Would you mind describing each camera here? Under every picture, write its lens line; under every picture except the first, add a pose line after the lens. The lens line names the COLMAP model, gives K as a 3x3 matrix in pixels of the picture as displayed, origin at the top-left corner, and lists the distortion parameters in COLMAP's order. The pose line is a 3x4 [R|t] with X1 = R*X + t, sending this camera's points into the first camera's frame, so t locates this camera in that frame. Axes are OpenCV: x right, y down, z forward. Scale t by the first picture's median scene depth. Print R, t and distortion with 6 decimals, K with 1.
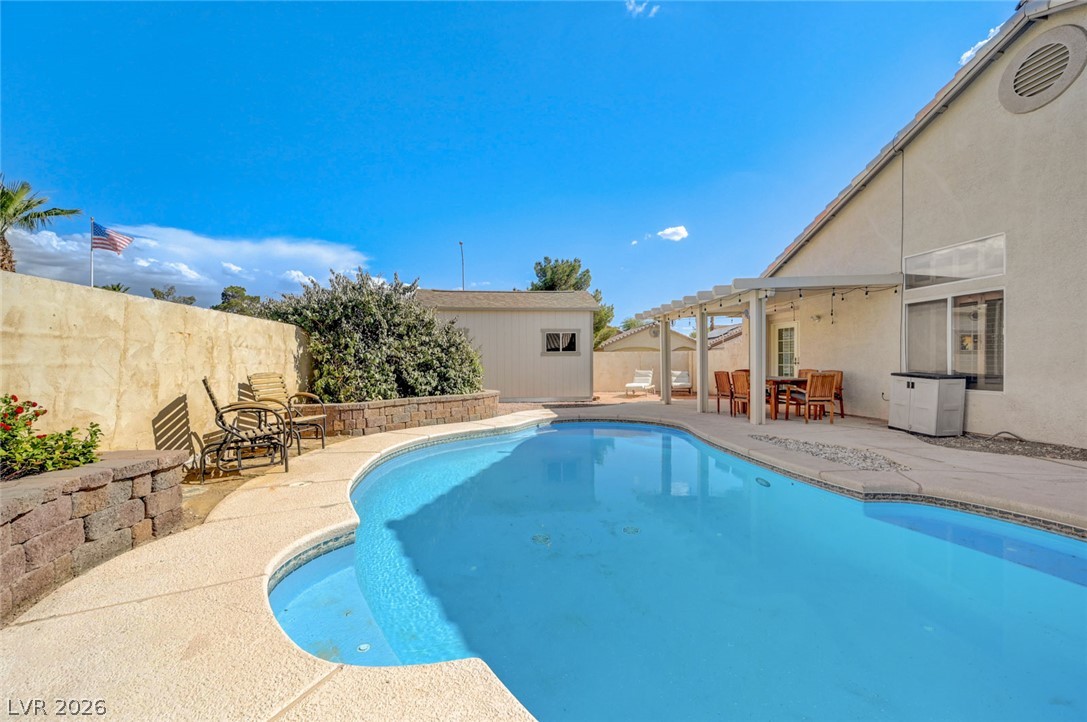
lens RADIAL K [[444.5, 0, 539.7], [0, 444.5, 367.5], [0, 0, 1]] dist [-0.000870, 0.000024]
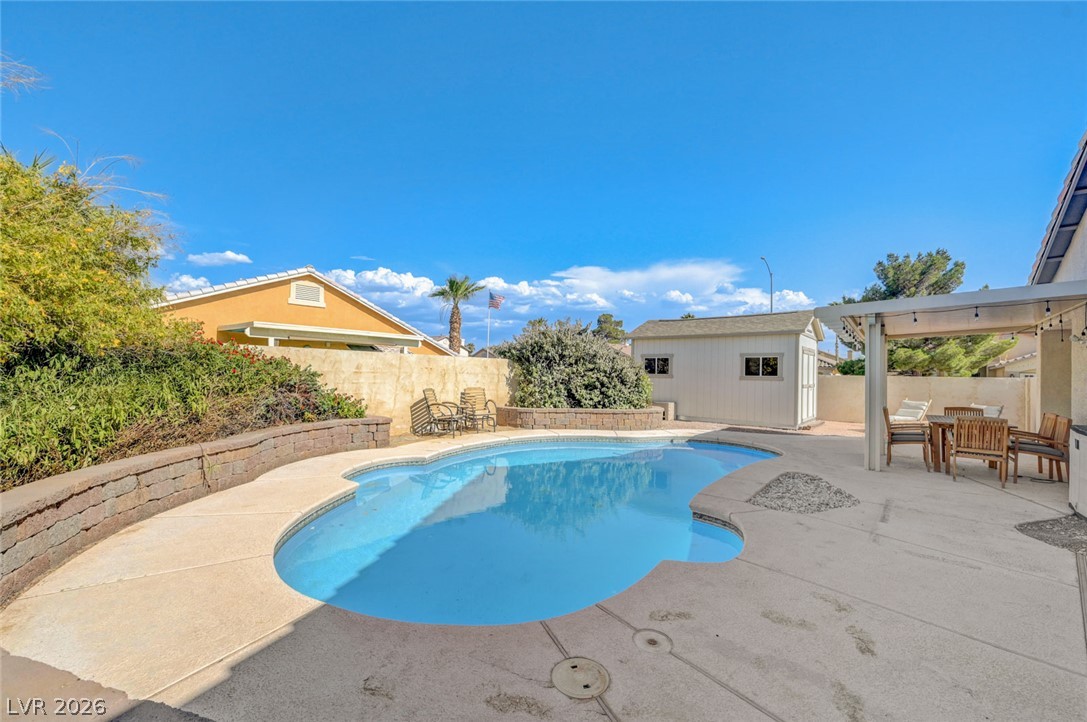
lens RADIAL K [[444.5, 0, 539.7], [0, 444.5, 367.5], [0, 0, 1]] dist [-0.000870, 0.000024]
pose [[0.698338, 0.011657, -0.715673, 0.621992], [-0.032431, 0.999356, -0.015367, -0.035344], [0.715033, 0.033942, 0.698266, -0.069157]]
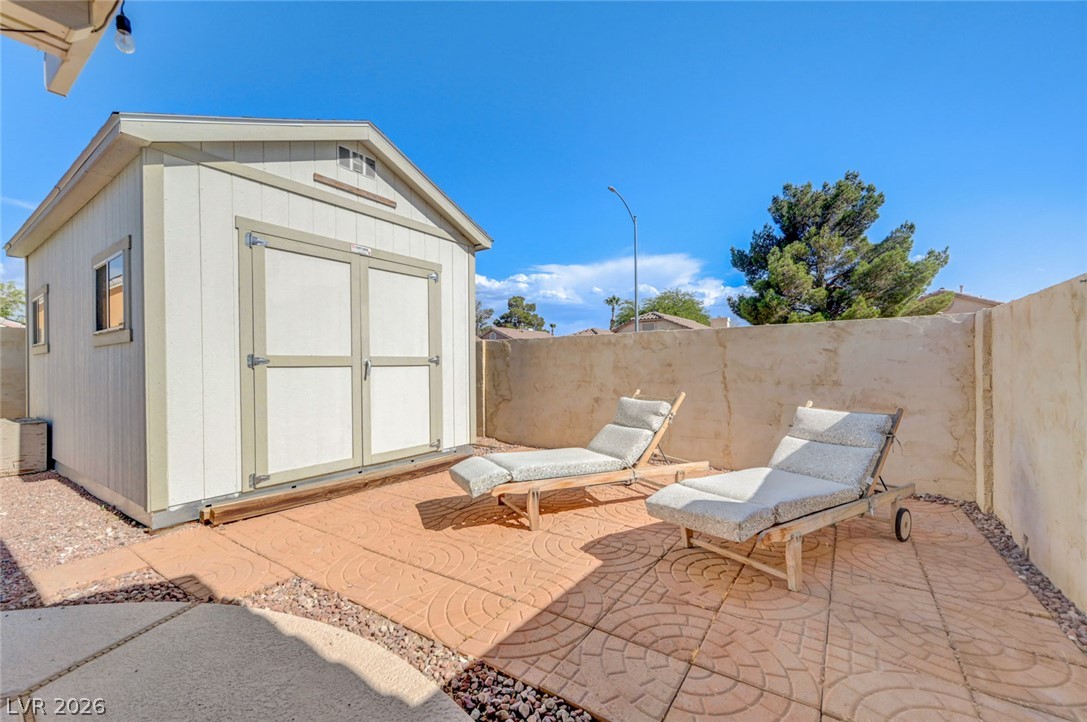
lens RADIAL K [[444.5, 0, 539.7], [0, 444.5, 367.5], [0, 0, 1]] dist [-0.000870, 0.000024]
pose [[0.748114, 0.003167, -0.663563, 0.661363], [-0.007128, 0.999969, -0.003264, -0.016801], [0.663532, 0.007172, 0.748114, 1.438120]]
